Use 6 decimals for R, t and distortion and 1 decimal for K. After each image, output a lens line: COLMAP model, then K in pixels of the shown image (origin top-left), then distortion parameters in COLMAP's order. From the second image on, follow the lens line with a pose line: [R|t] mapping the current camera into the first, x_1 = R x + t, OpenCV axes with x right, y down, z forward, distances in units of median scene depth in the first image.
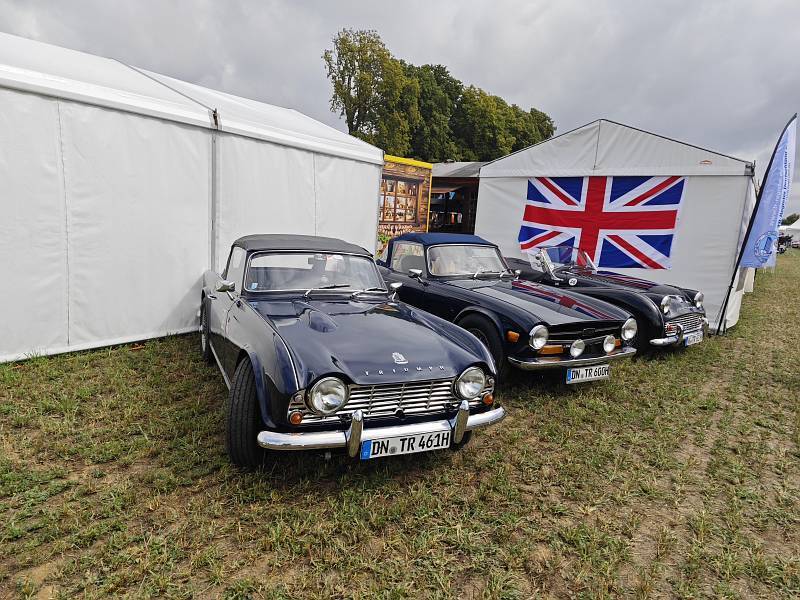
lens RADIAL K [[516.4, 0, 400.0], [0, 516.4, 300.0], [0, 0, 1]] dist [0.048842, 0.002184]
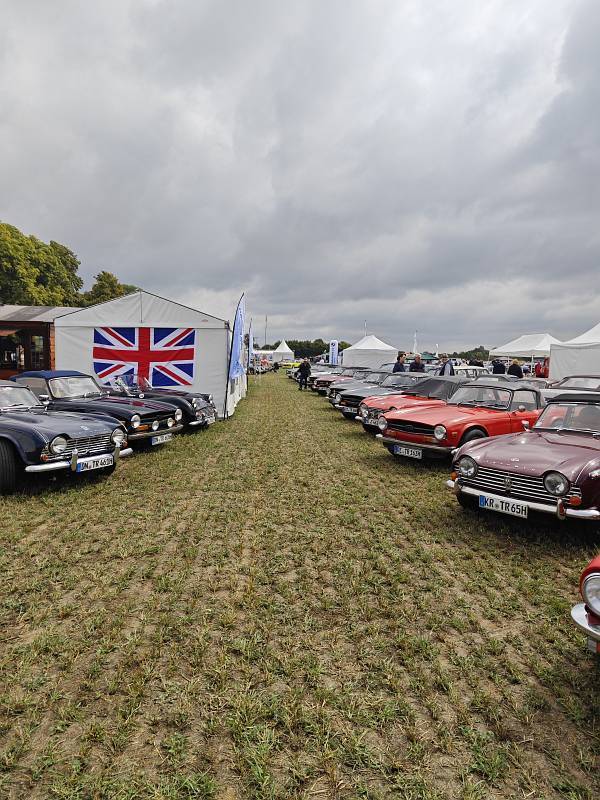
lens RADIAL K [[516.4, 0, 300.0], [0, 516.4, 400.0], [0, 0, 1]] dist [0.048842, 0.002184]
pose [[0.780677, -0.097739, 0.617244, -0.240156], [0.132060, 0.991190, -0.010074, 0.051189], [-0.610822, 0.089378, 0.786707, -0.488385]]
